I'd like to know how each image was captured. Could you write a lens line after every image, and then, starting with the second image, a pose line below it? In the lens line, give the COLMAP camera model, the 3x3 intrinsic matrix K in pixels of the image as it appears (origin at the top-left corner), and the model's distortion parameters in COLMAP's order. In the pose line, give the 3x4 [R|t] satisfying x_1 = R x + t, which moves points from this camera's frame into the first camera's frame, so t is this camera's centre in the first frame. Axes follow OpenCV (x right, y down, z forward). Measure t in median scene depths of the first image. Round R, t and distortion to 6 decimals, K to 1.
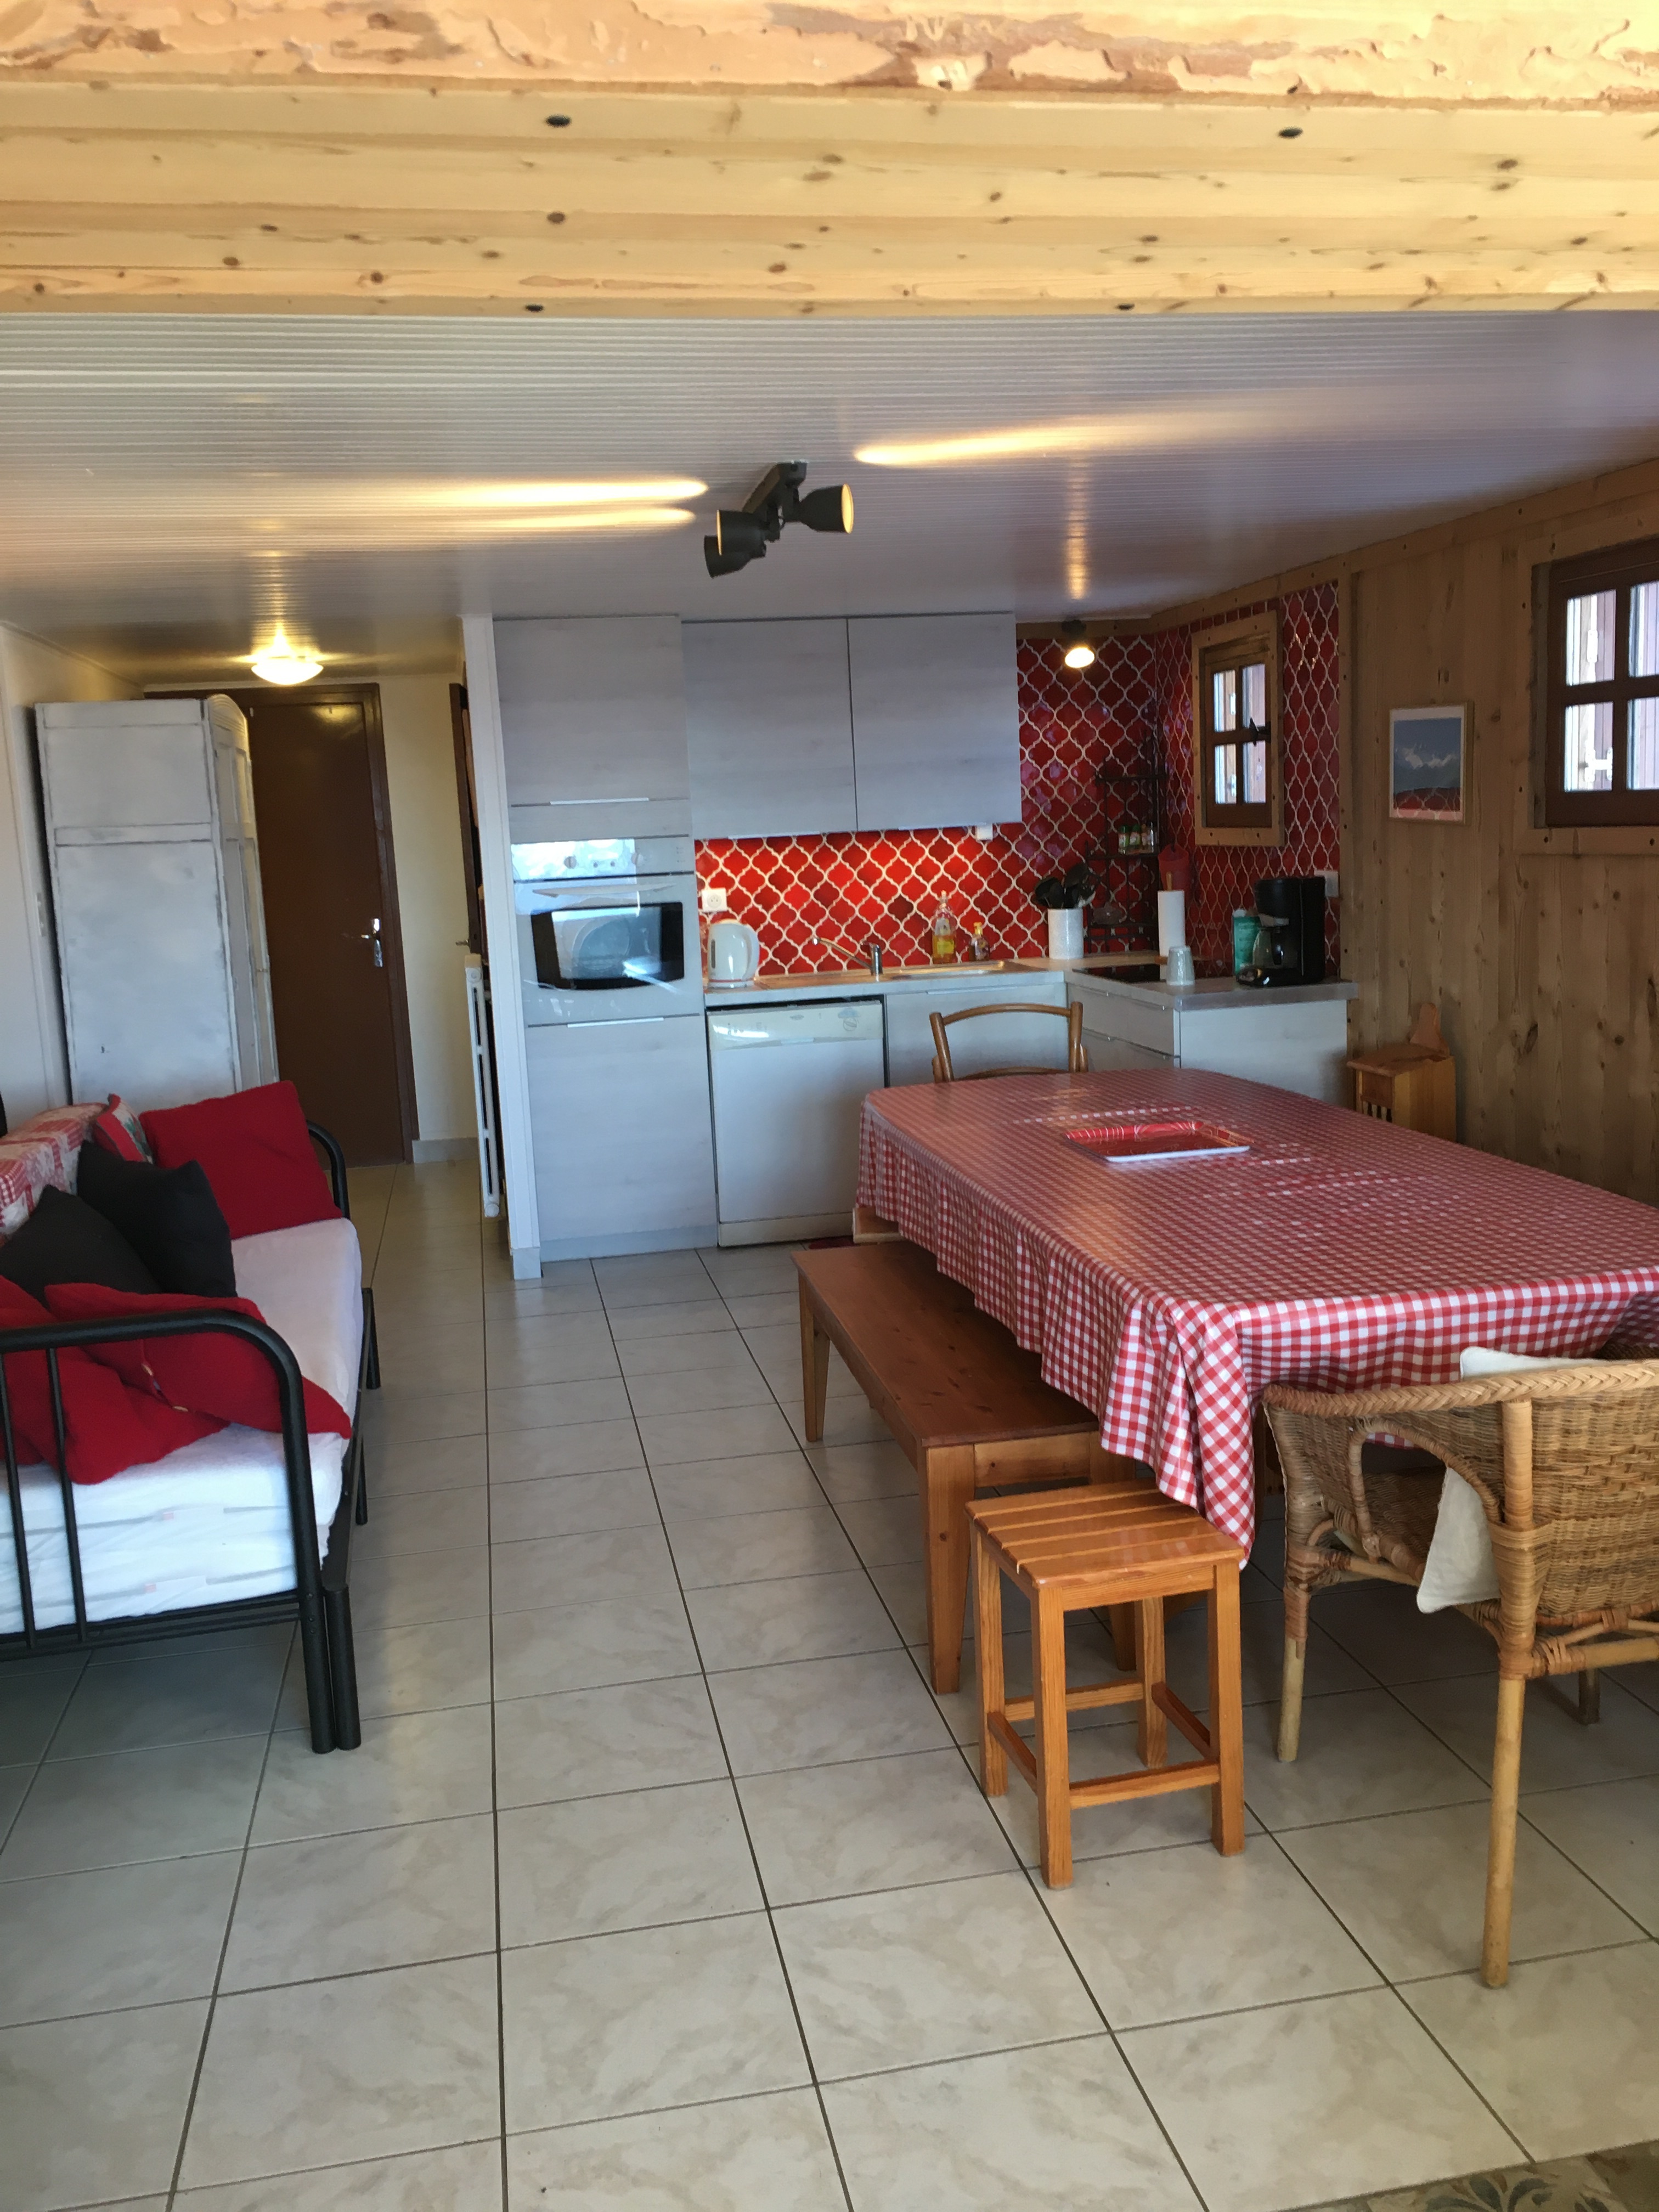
lens RADIAL K [[1883.5, 0, 829.5], [0, 1883.5, 1106.0], [0, 0, 1]] dist [0.070113, 0.002024]
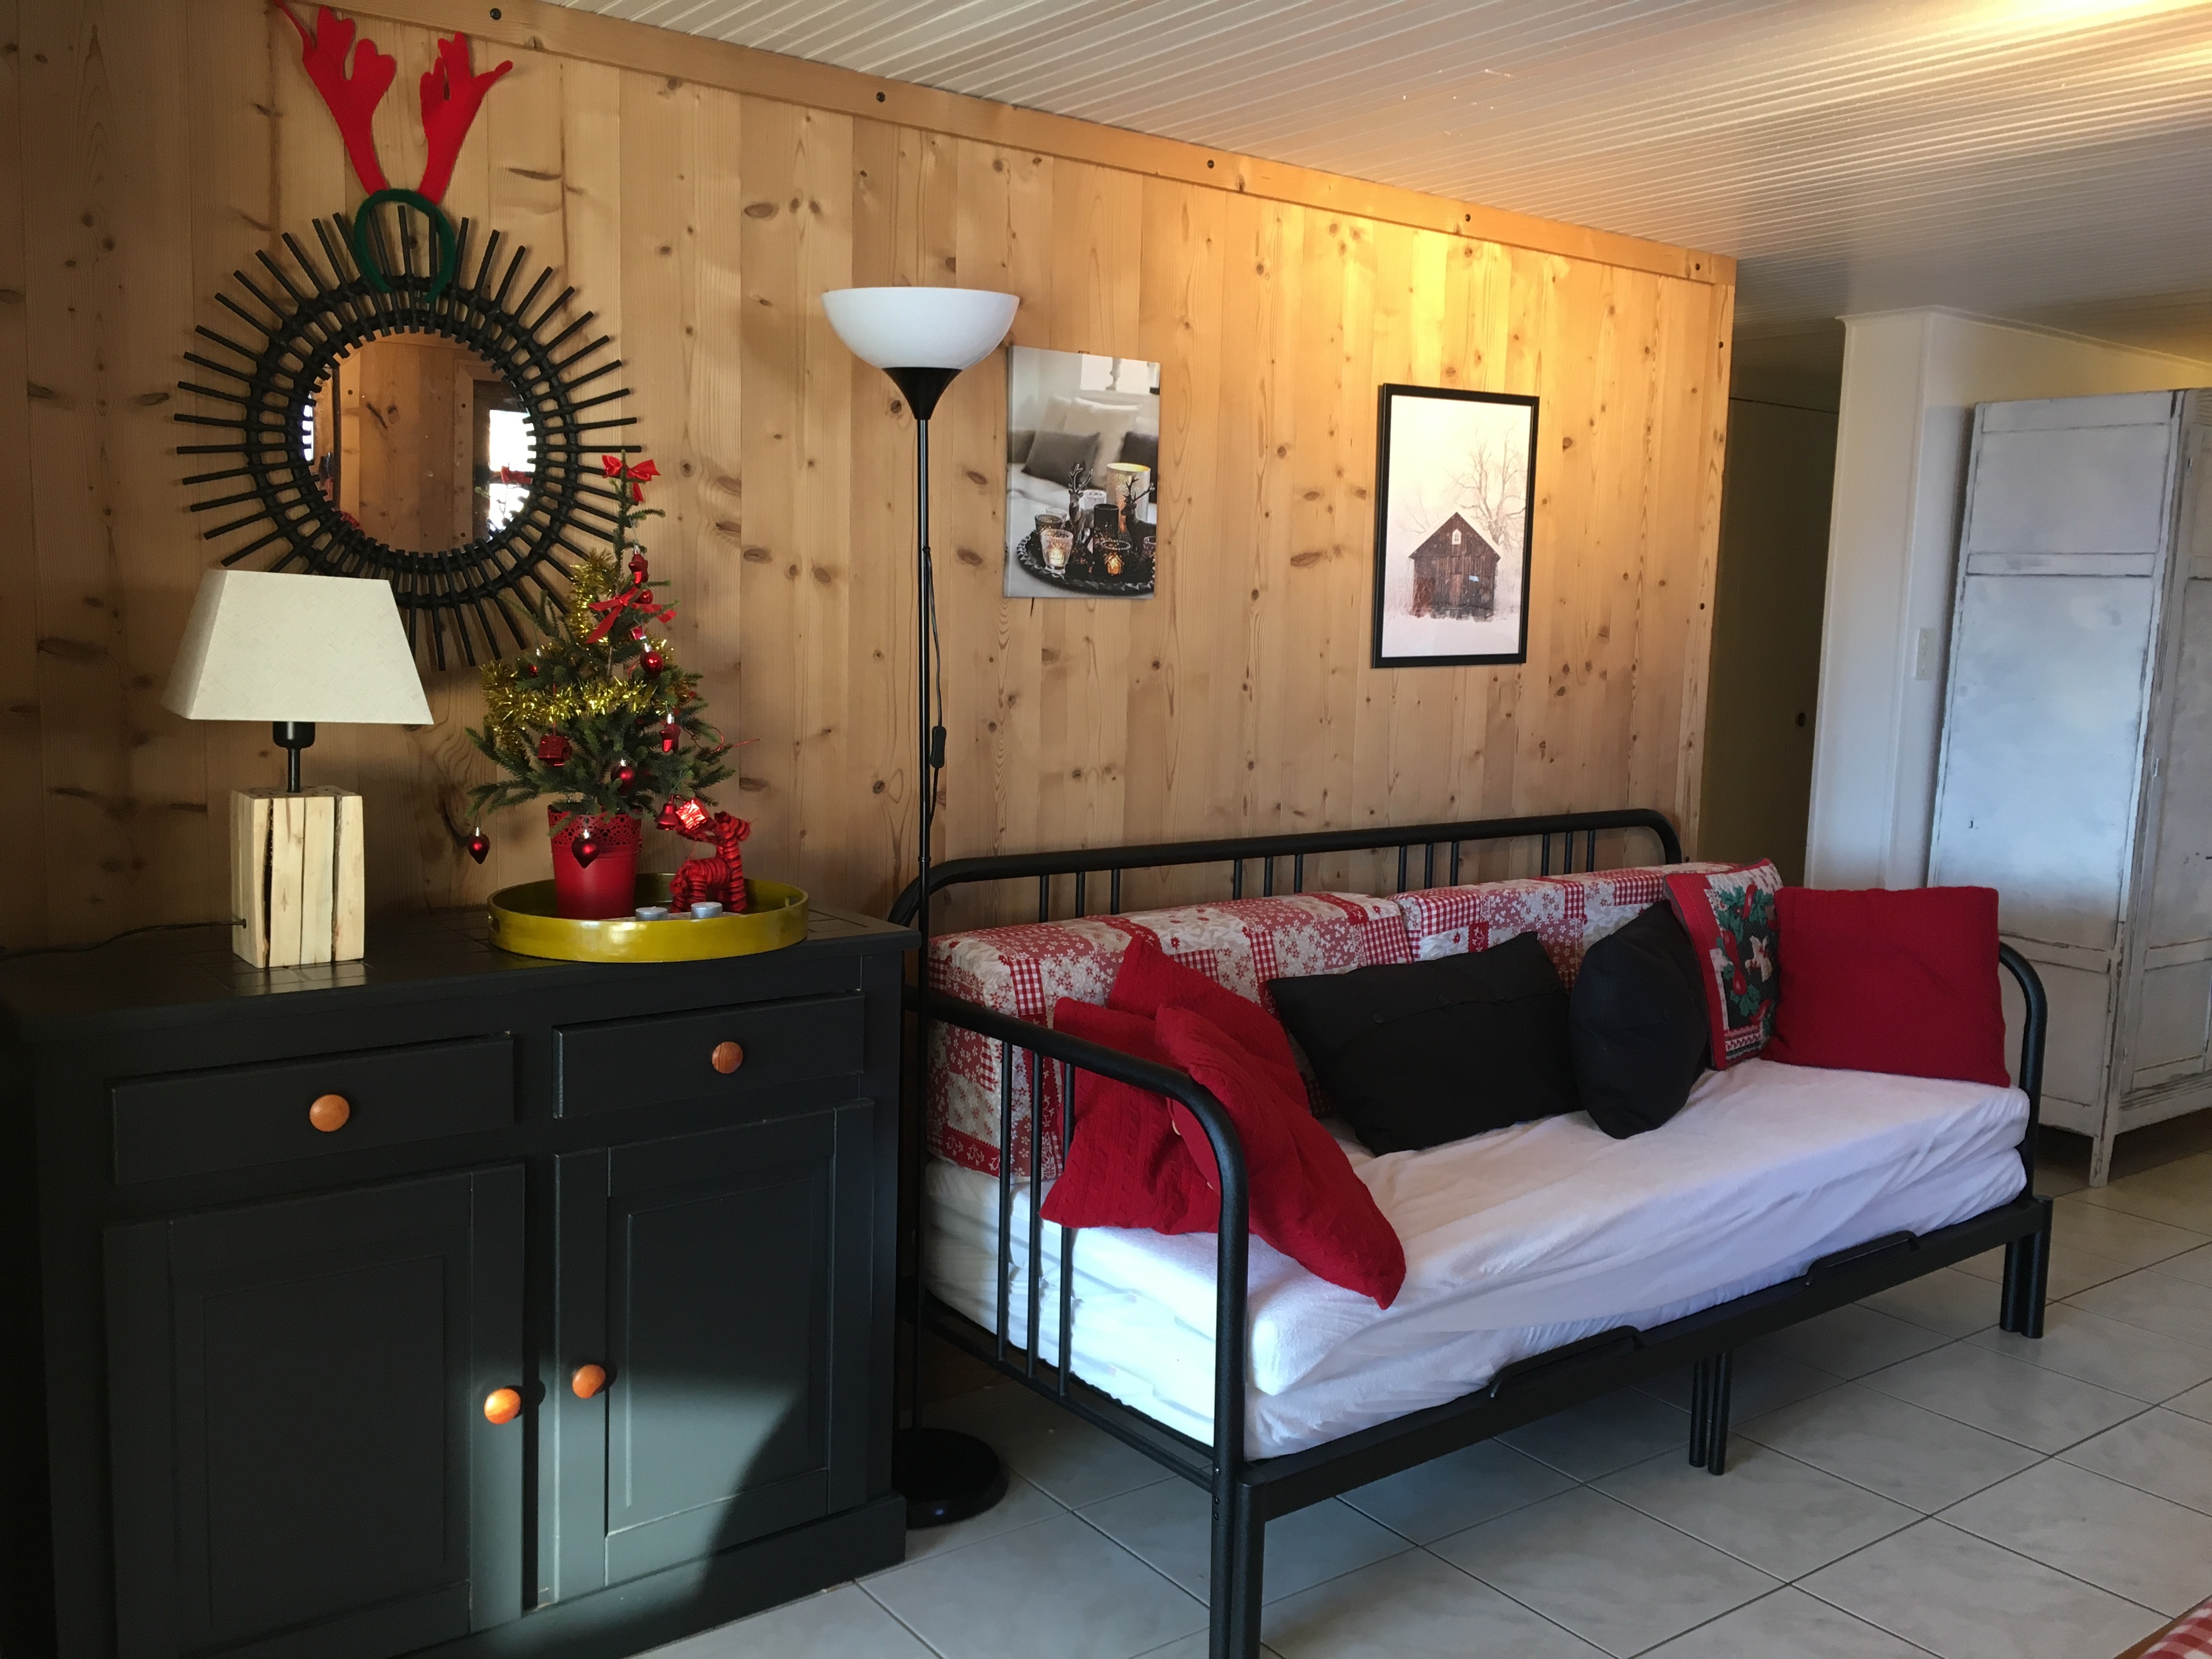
lens RADIAL K [[1883.5, 0, 1106.0], [0, 1883.5, 829.5], [0, 0, 1]] dist [0.070113, 0.002024]
pose [[0.446330, 0.170181, -0.878538, 0.181201], [-0.190196, 0.977360, 0.092697, -0.033234], [0.874423, 0.125721, 0.468592, 0.291340]]
